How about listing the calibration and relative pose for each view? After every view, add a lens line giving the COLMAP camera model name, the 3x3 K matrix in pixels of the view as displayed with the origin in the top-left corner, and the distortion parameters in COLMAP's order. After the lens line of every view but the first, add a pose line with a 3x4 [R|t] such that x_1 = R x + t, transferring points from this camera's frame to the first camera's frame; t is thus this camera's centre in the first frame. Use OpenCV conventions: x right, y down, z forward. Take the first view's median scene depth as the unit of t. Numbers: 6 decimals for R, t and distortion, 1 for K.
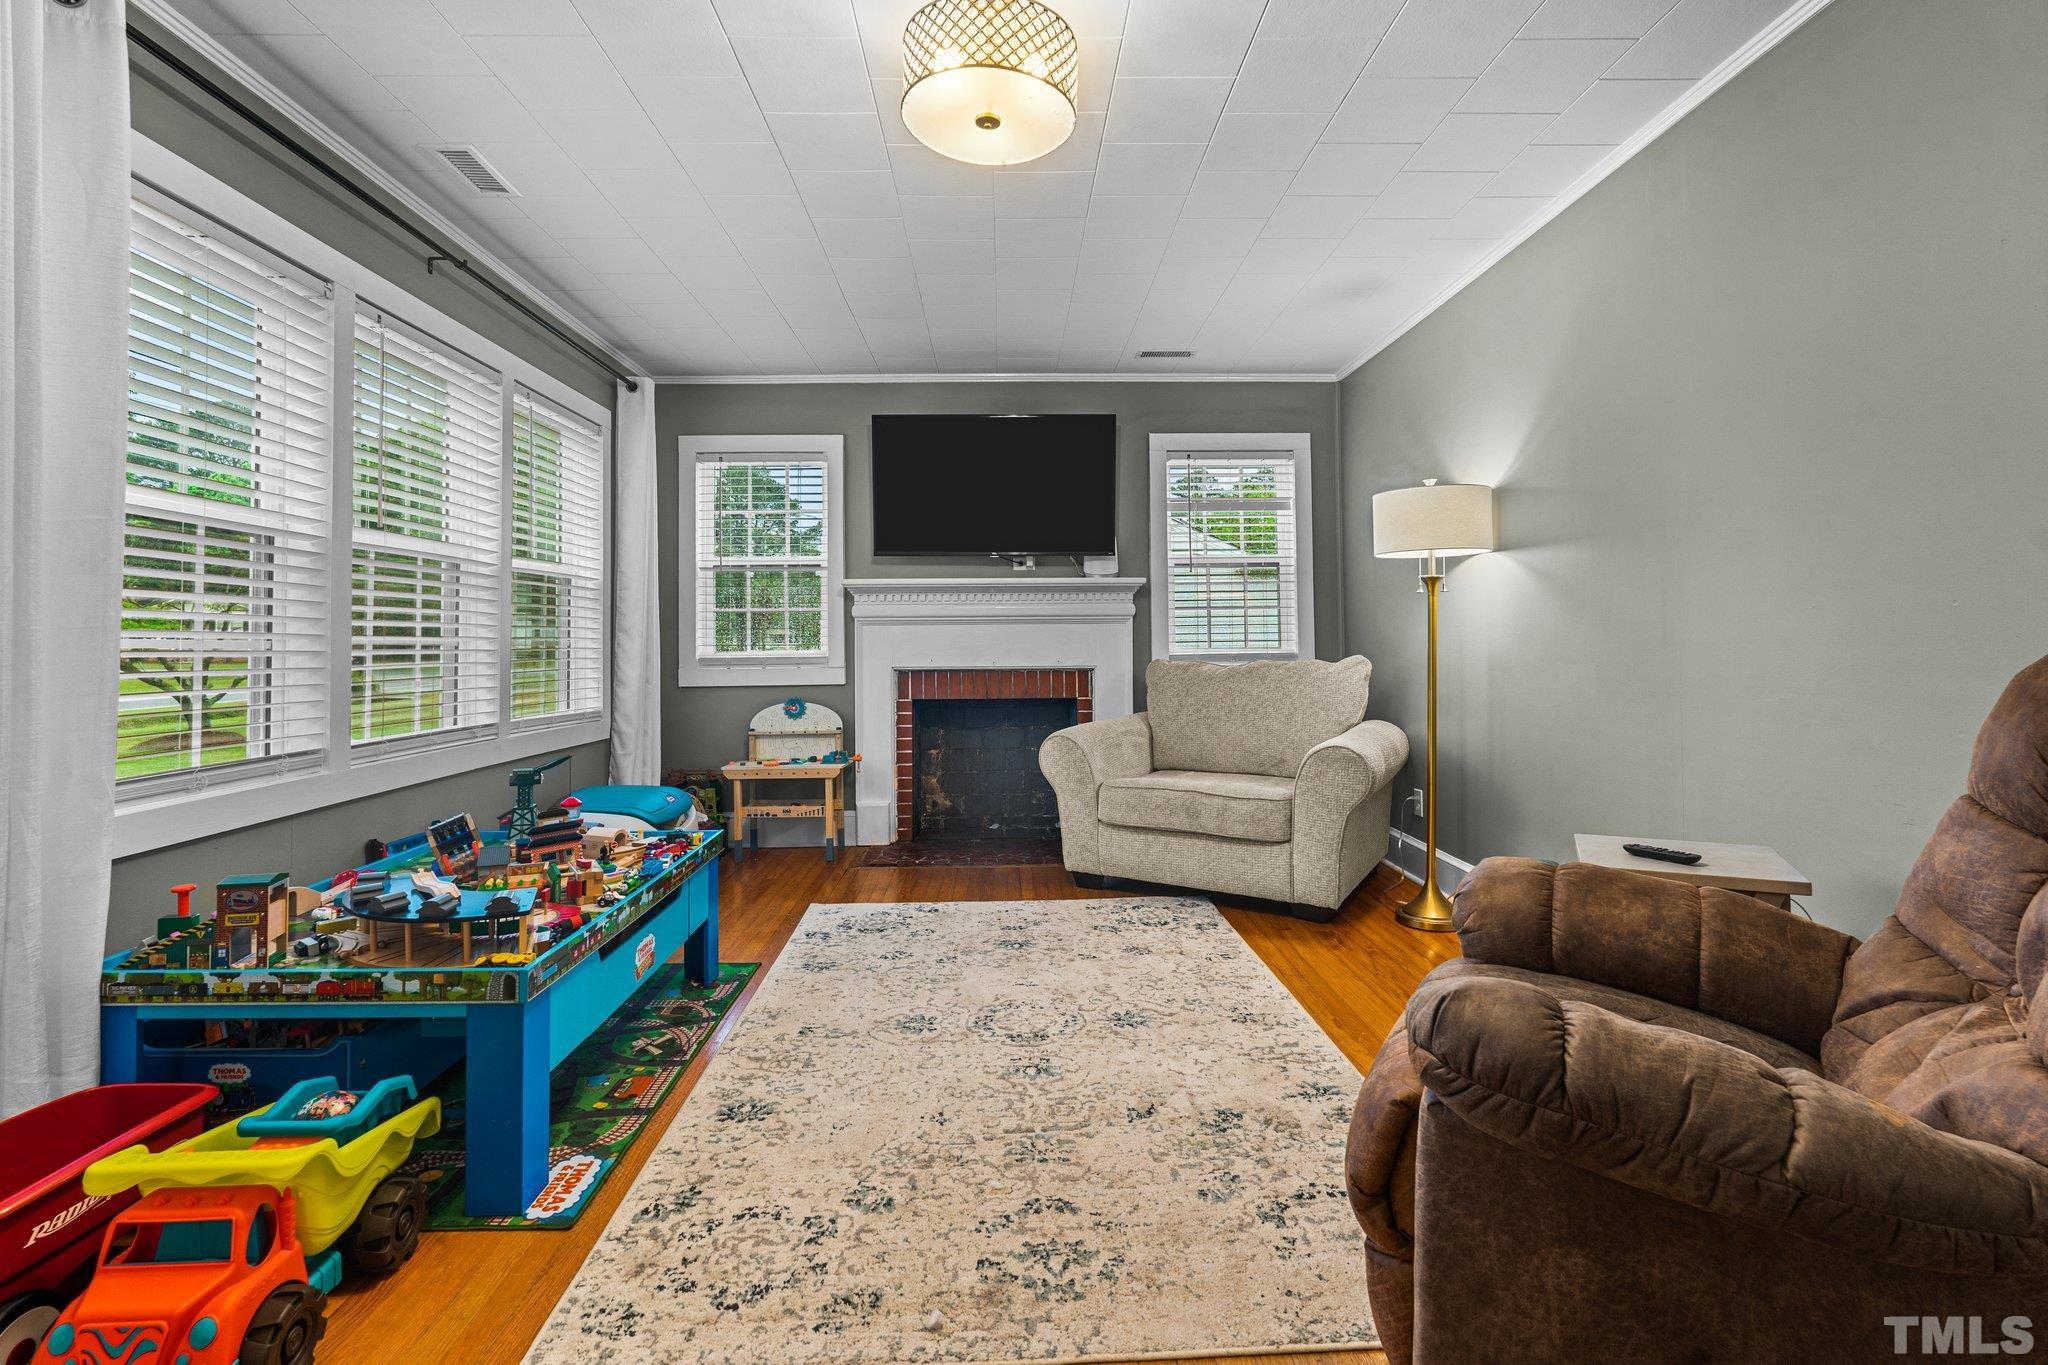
lens RADIAL K [[893.2, 0, 1023.3], [0, 893.2, 637.0], [0, 0, 1]] dist [-0.009519, 0.001097]
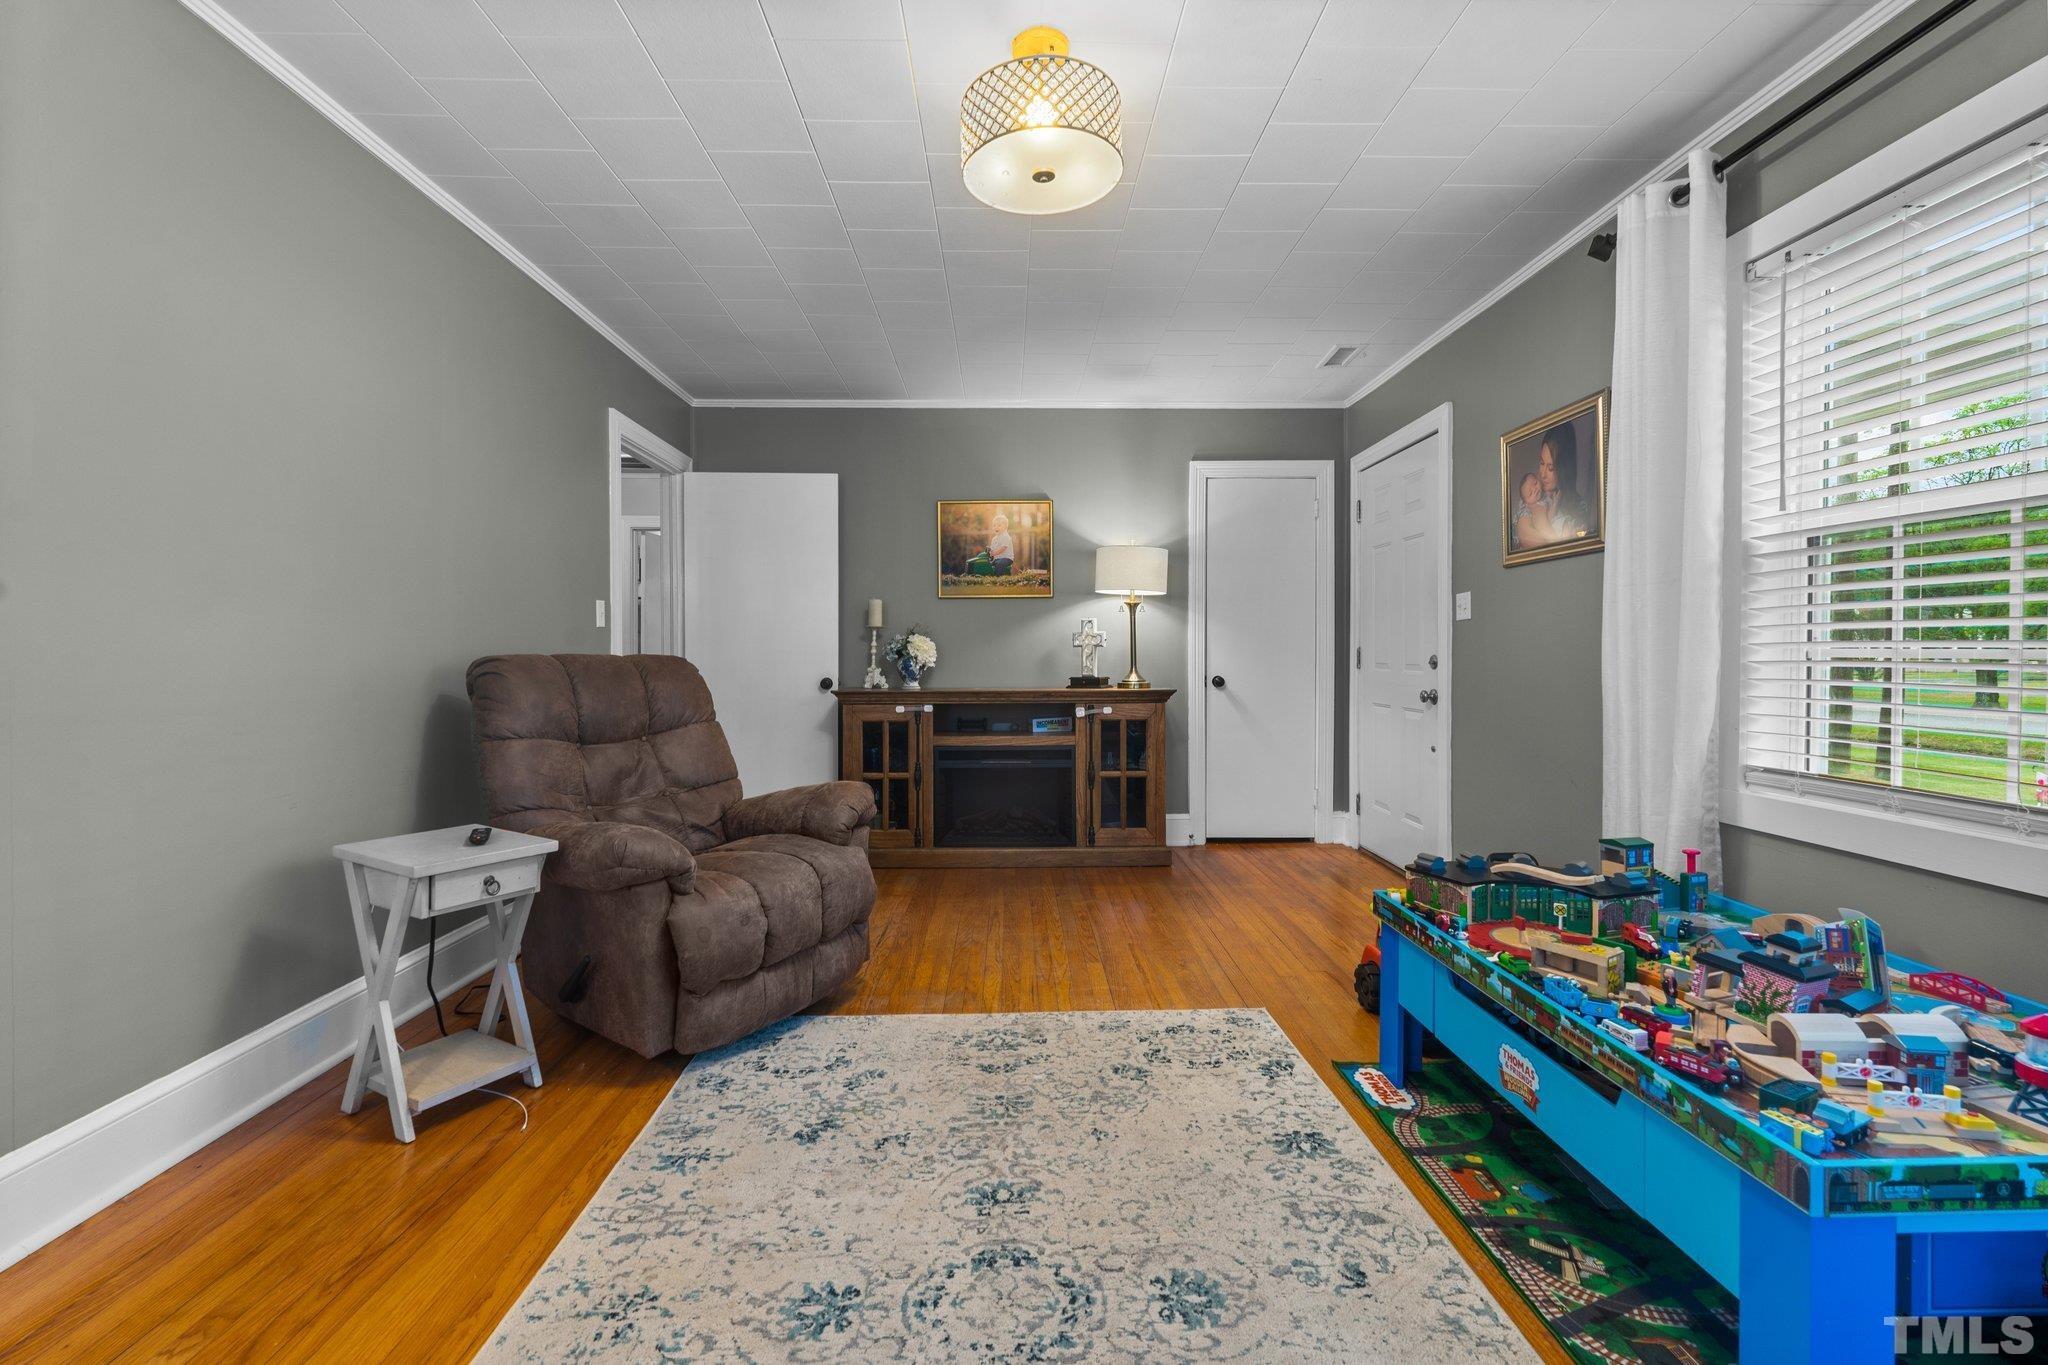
lens RADIAL K [[893.2, 0, 1021.4], [0, 893.2, 668.5], [0, 0, 1]] dist [-0.009519, 0.001097]
pose [[-0.999930, 0.004690, 0.010889, -0.017332], [0.004818, 0.999919, 0.011747, 0.005626], [-0.010833, 0.011799, -0.999872, 1.680828]]
